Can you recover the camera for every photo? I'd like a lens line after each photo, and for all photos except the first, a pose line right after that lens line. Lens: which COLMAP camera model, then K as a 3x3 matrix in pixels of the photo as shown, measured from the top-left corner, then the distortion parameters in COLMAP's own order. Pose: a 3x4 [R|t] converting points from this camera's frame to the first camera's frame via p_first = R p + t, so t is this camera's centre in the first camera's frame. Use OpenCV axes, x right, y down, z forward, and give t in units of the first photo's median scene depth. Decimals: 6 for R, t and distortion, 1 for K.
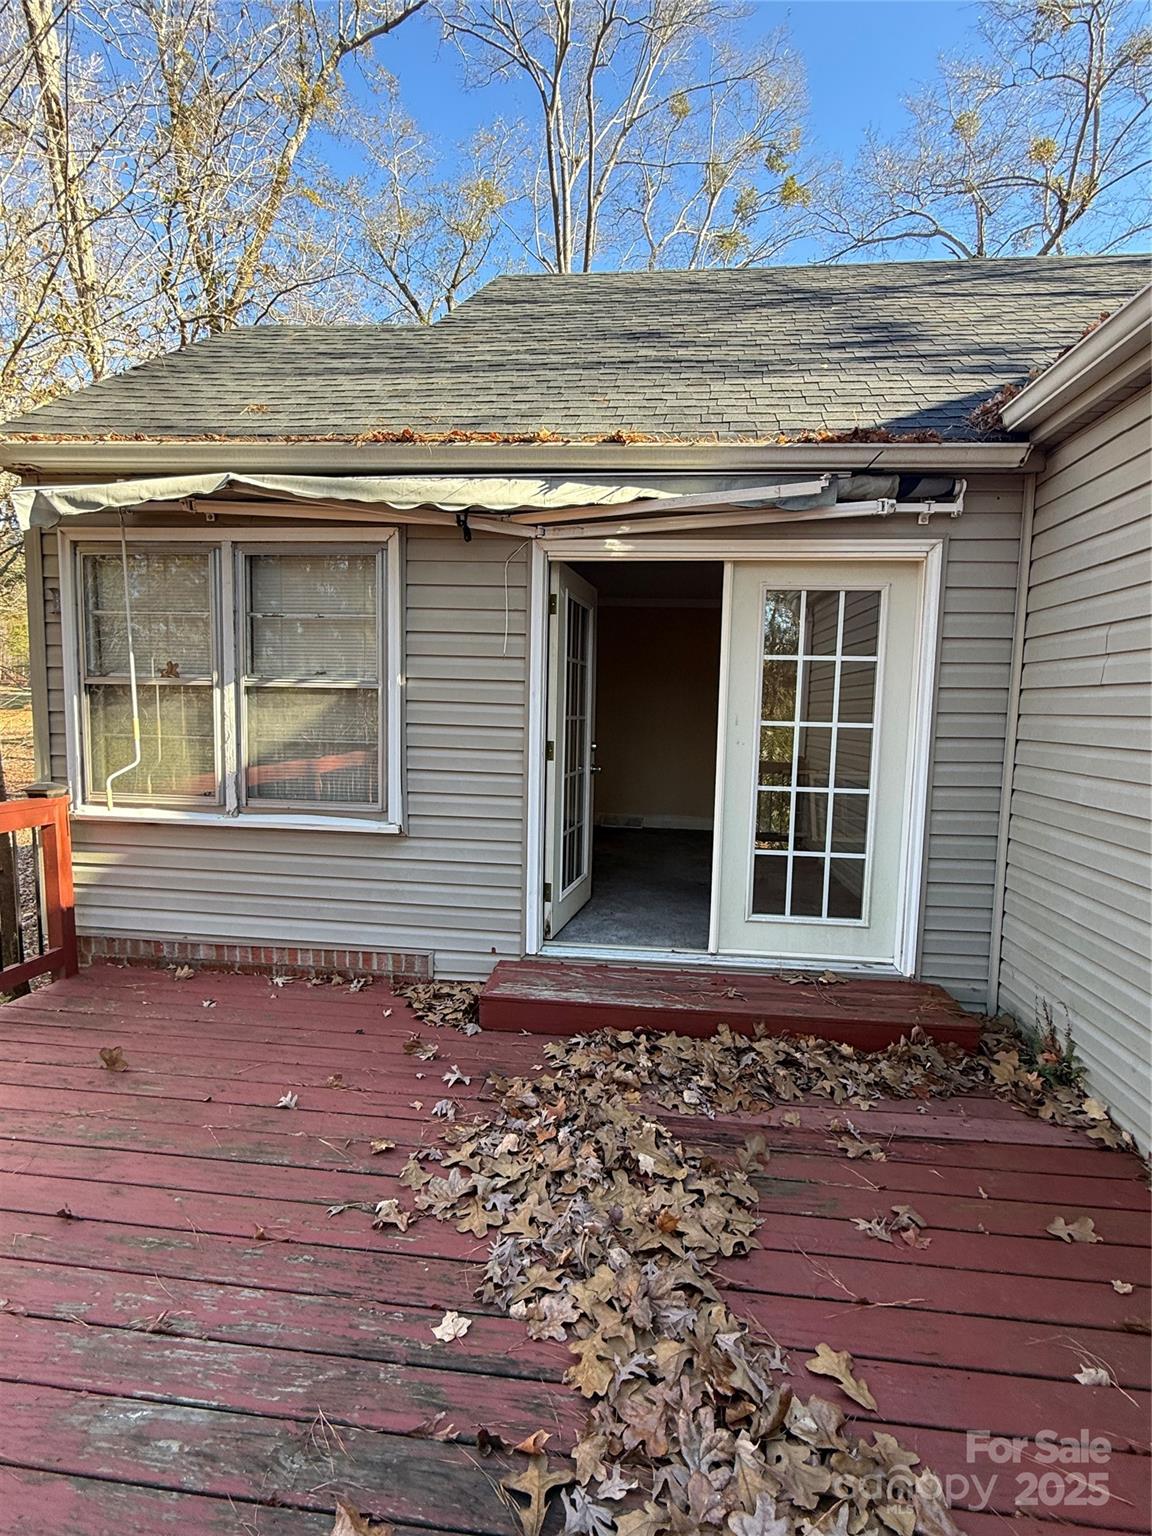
lens RADIAL K [[705.8, 0, 576.1], [0, 705.8, 769.5], [0, 0, 1]] dist [-0.001887, -0.000447]
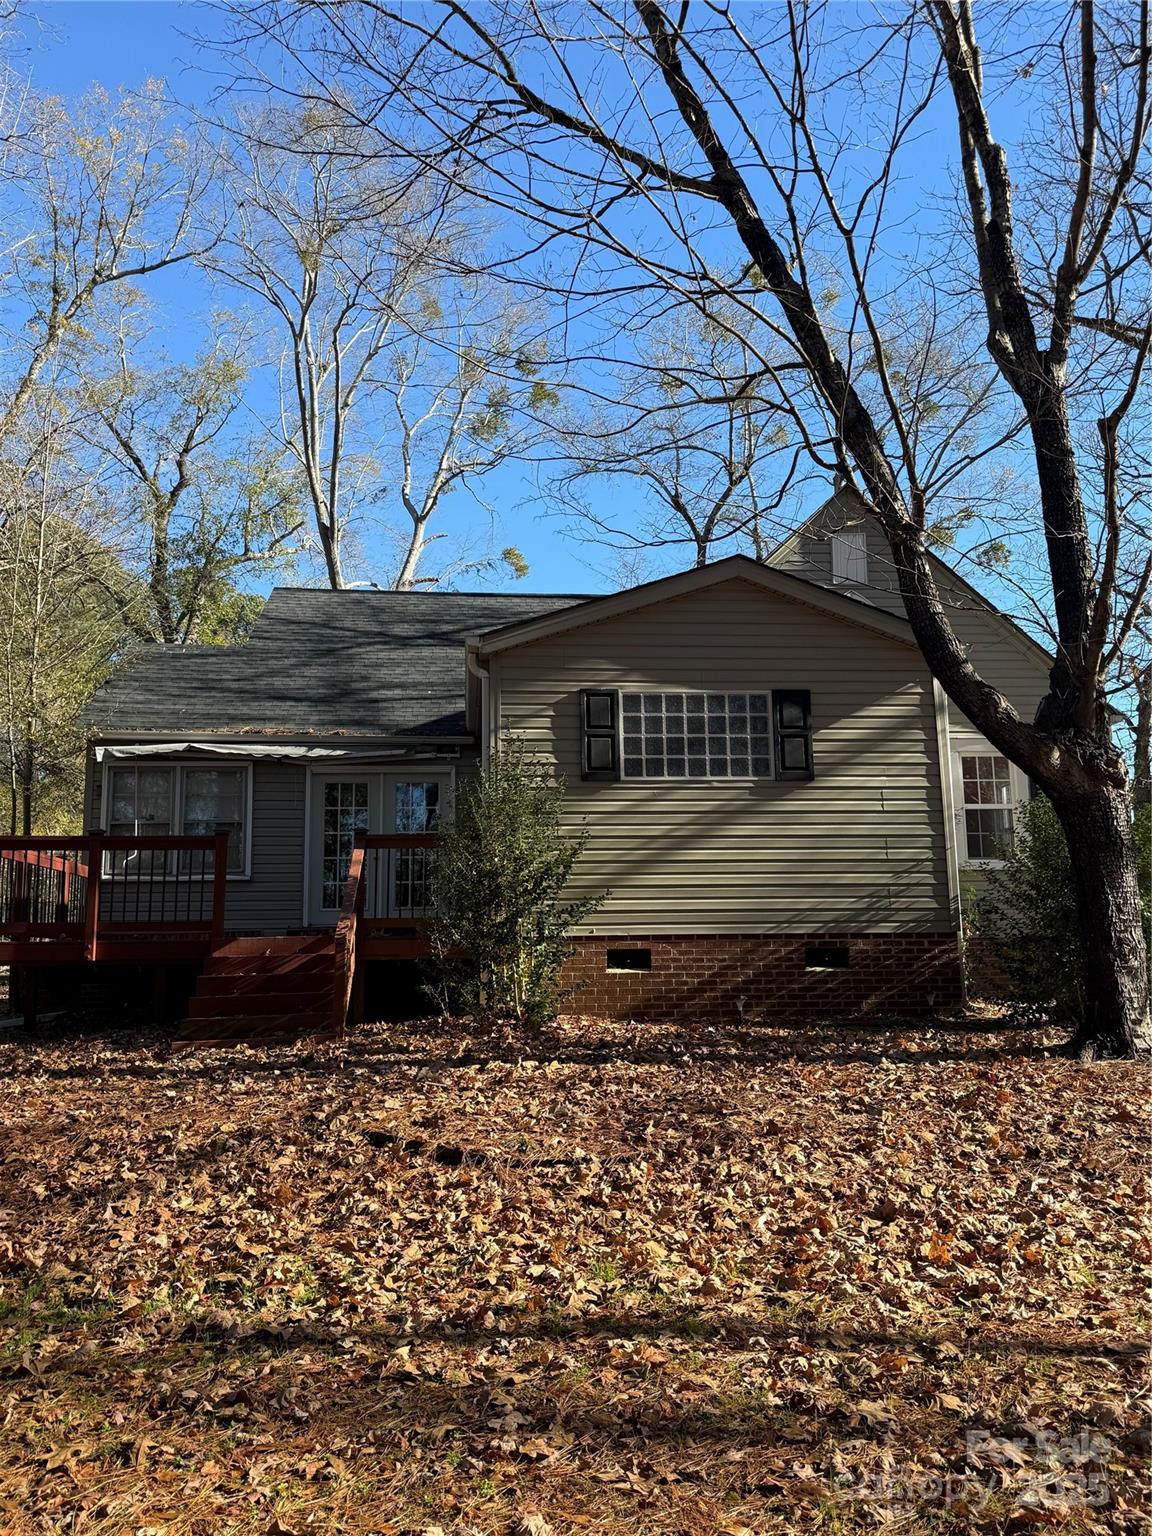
lens RADIAL K [[1164.4, 0, 574.9], [0, 1164.4, 769.4], [0, 0, 1]] dist [0.002100, -0.001541]
pose [[0.978326, -0.004837, 0.207015, 0.004181], [0.055904, 0.968775, -0.241558, 0.150813], [-0.199382, 0.247895, 0.948048, -0.630153]]
